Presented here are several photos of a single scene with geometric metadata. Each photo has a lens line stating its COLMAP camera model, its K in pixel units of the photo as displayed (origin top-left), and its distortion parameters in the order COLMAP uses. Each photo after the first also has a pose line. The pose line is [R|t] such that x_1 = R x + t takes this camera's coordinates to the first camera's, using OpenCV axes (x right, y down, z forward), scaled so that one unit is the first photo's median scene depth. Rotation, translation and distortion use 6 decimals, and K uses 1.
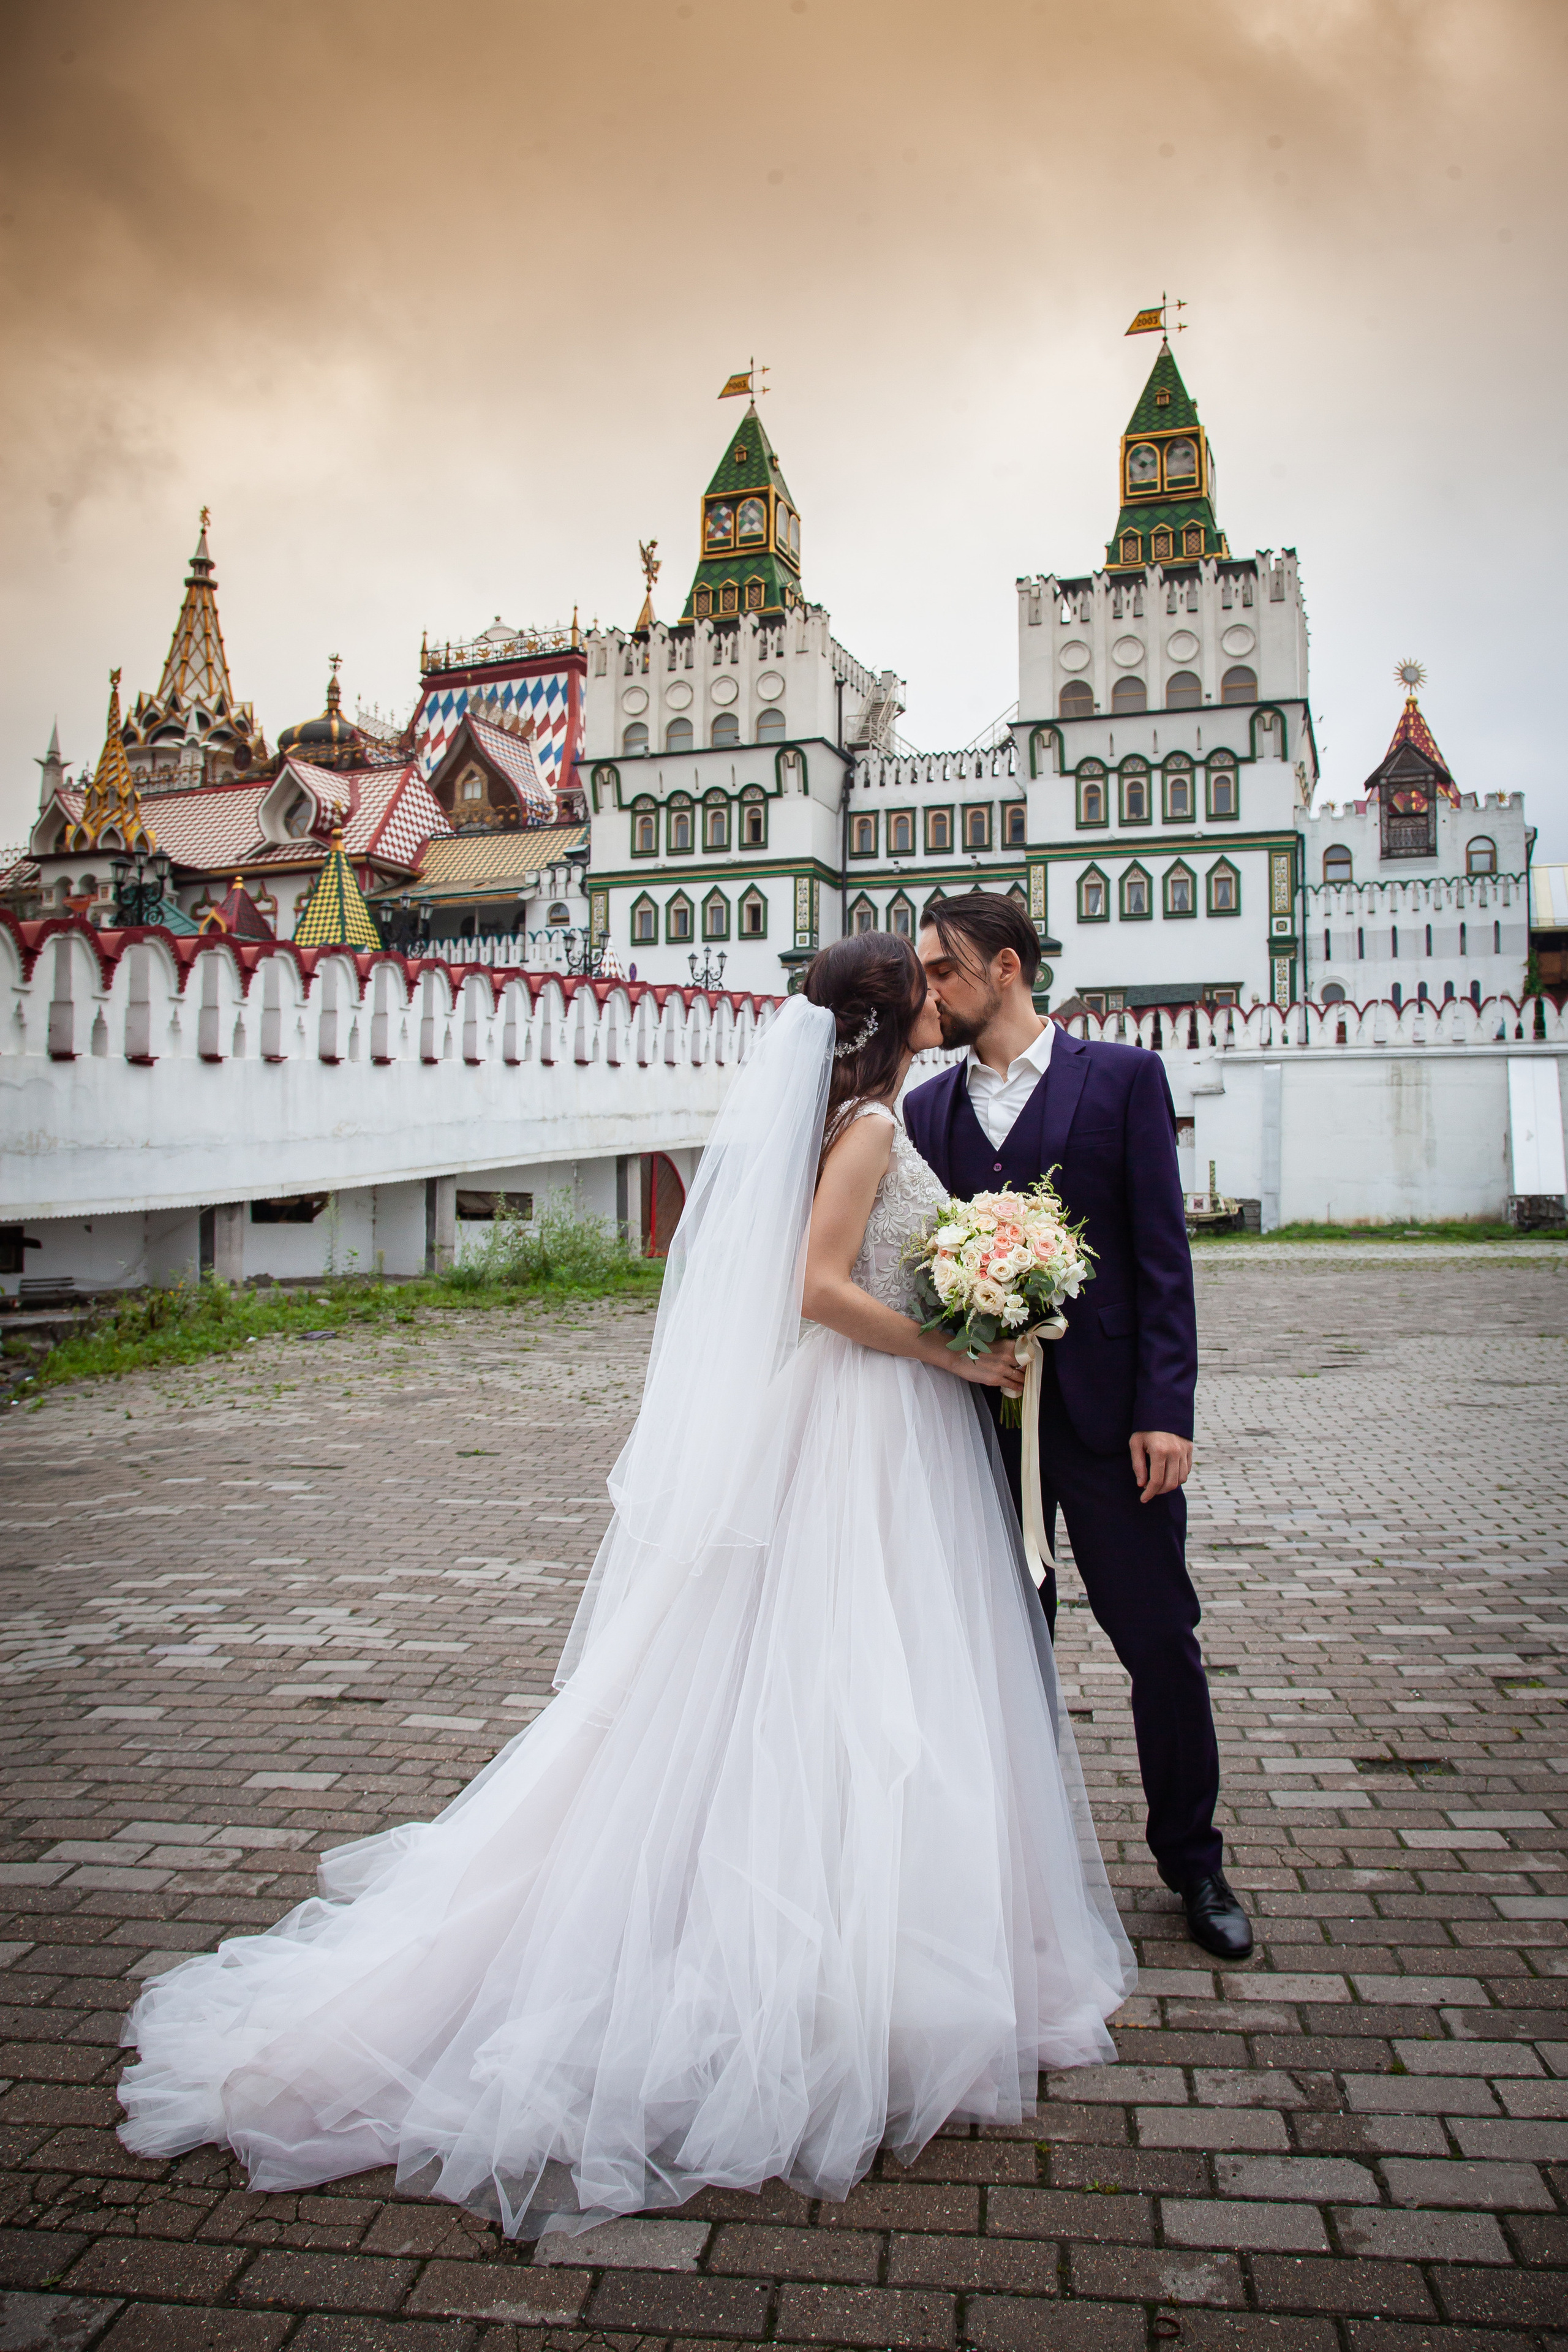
lens RADIAL K [[1604.8, 0, 819.4], [0, 1604.8, 1152.7], [0, 0, 1]] dist [-0.116615, 0.057428]
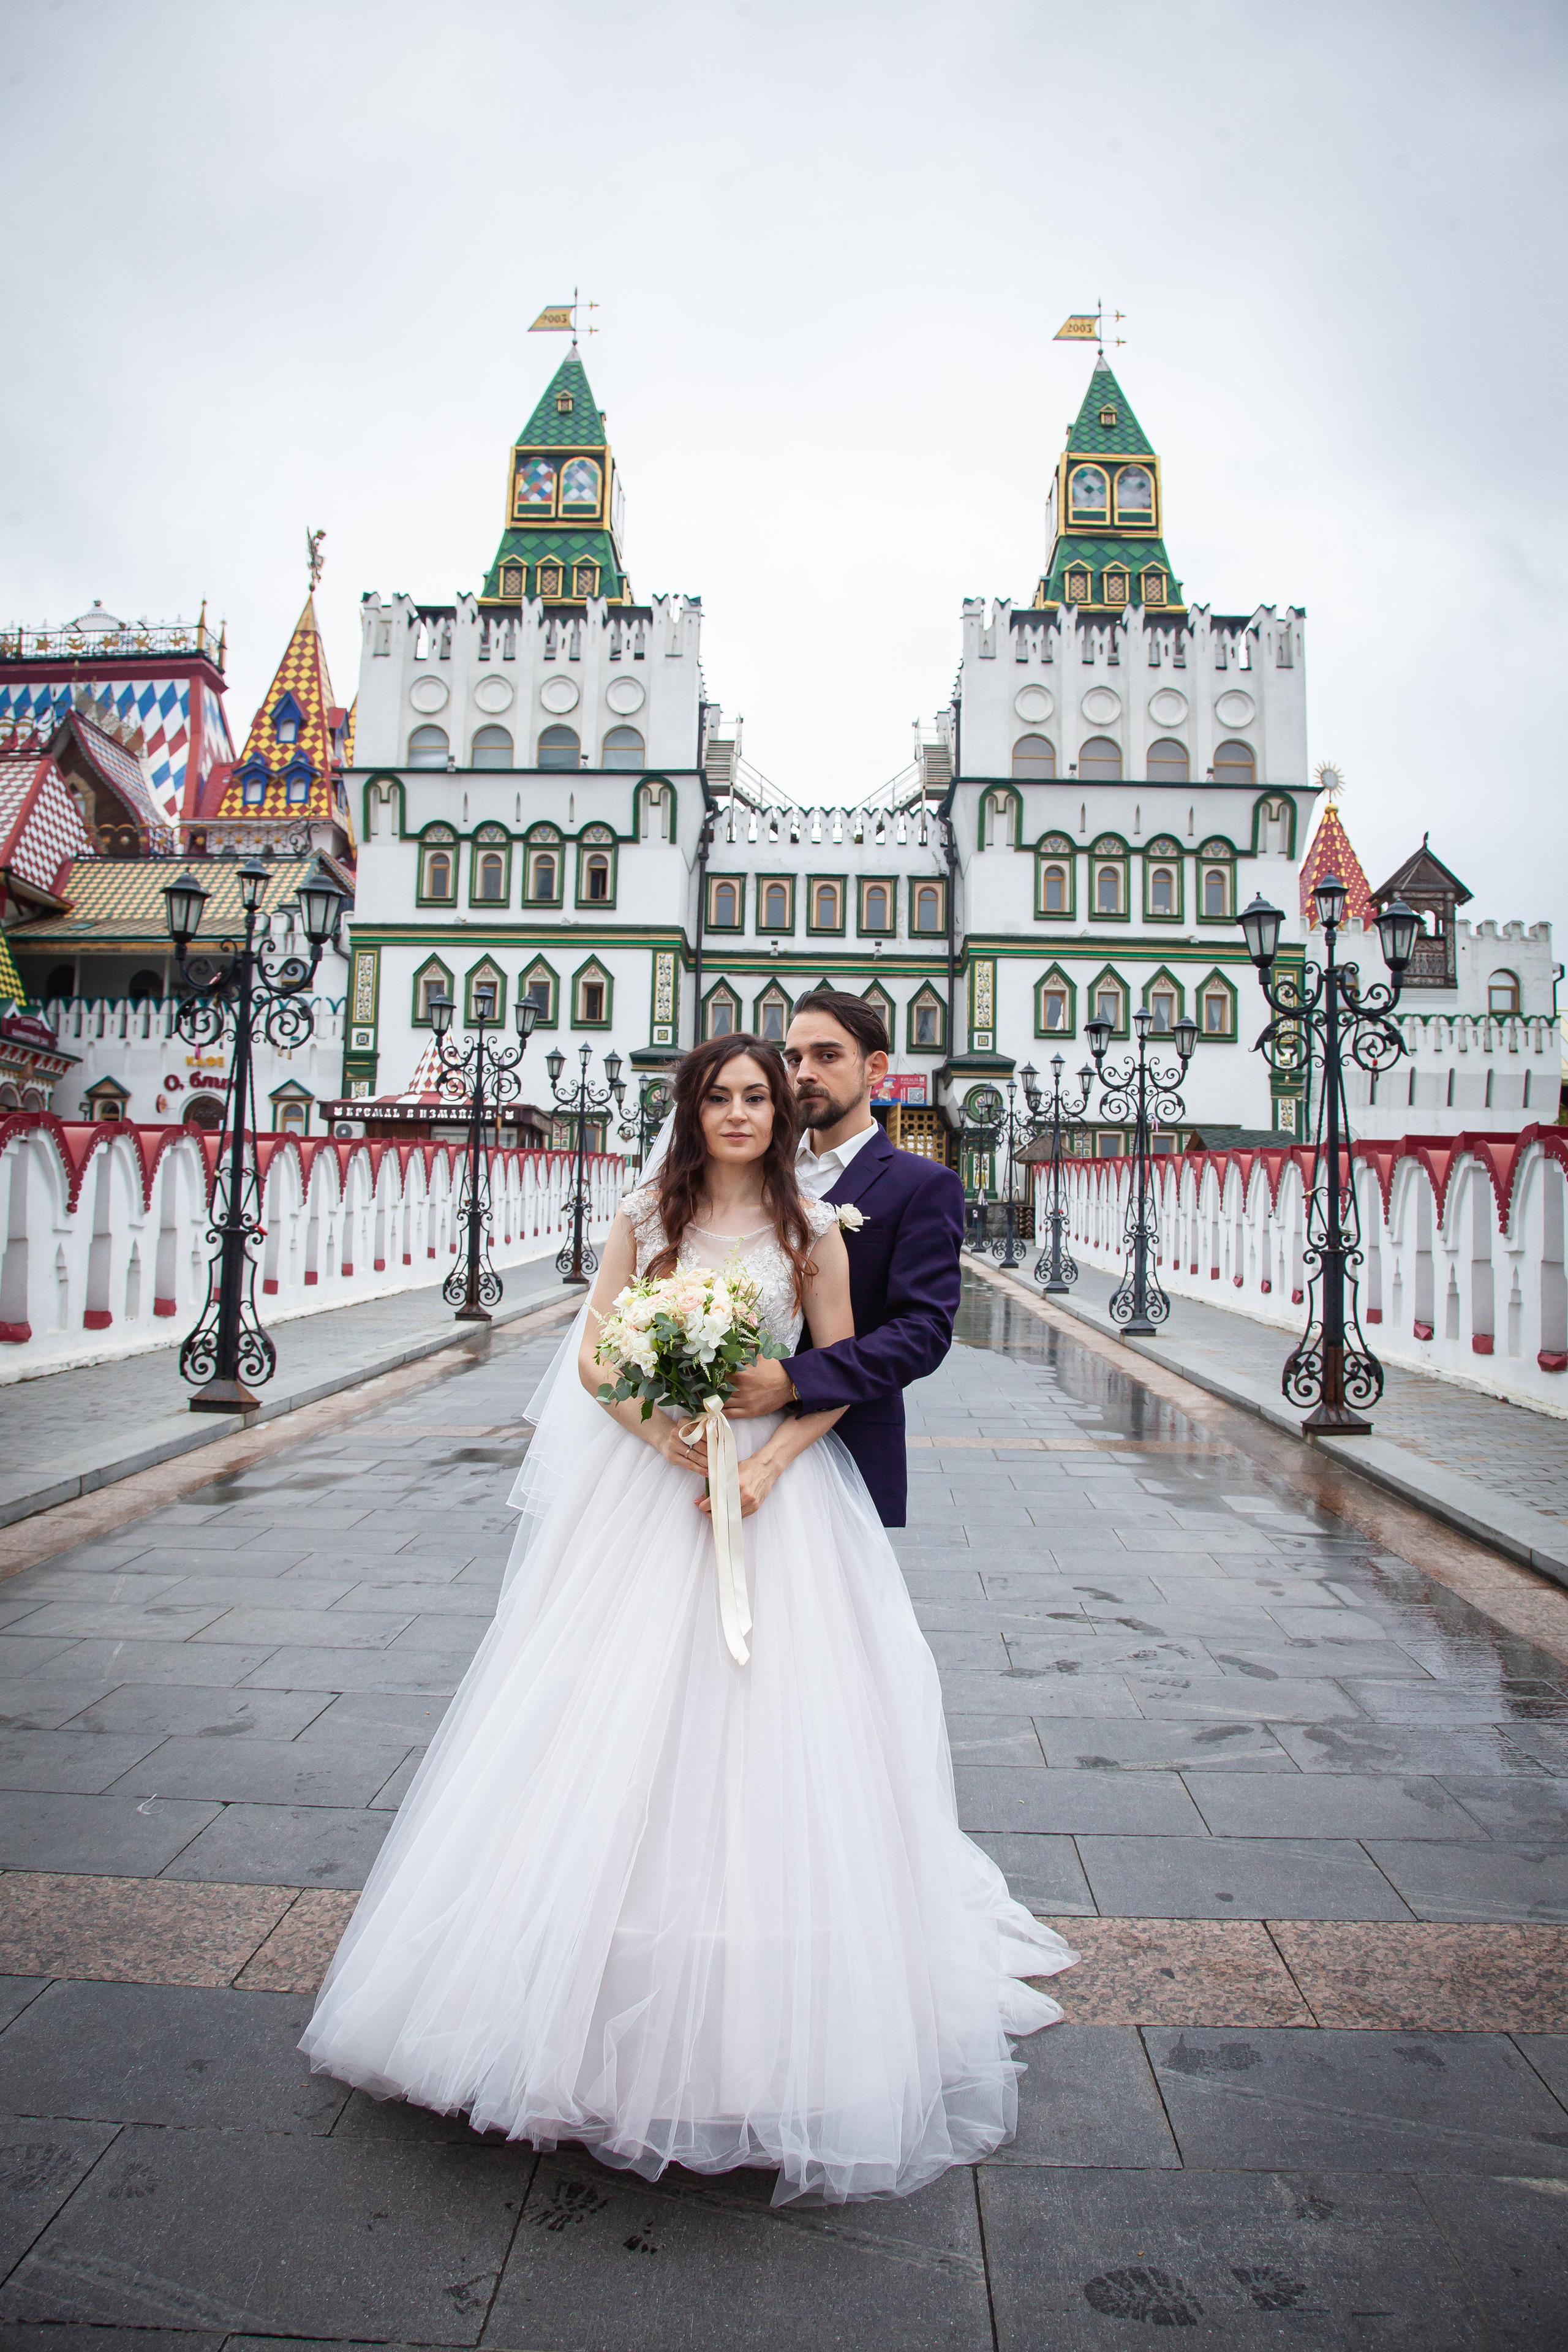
lens RADIAL K [[1634.5, 0, 793.2], [0, 1634.5, 1172.1], [0, 0, 1]] dist [-0.137484, 0.082722]
pose [[0.950625, 0.042498, 0.307417, -0.180011], [-0.026215, 0.998035, -0.056905, -0.028079], [-0.309231, 0.046037, 0.949872, 0.262669]]
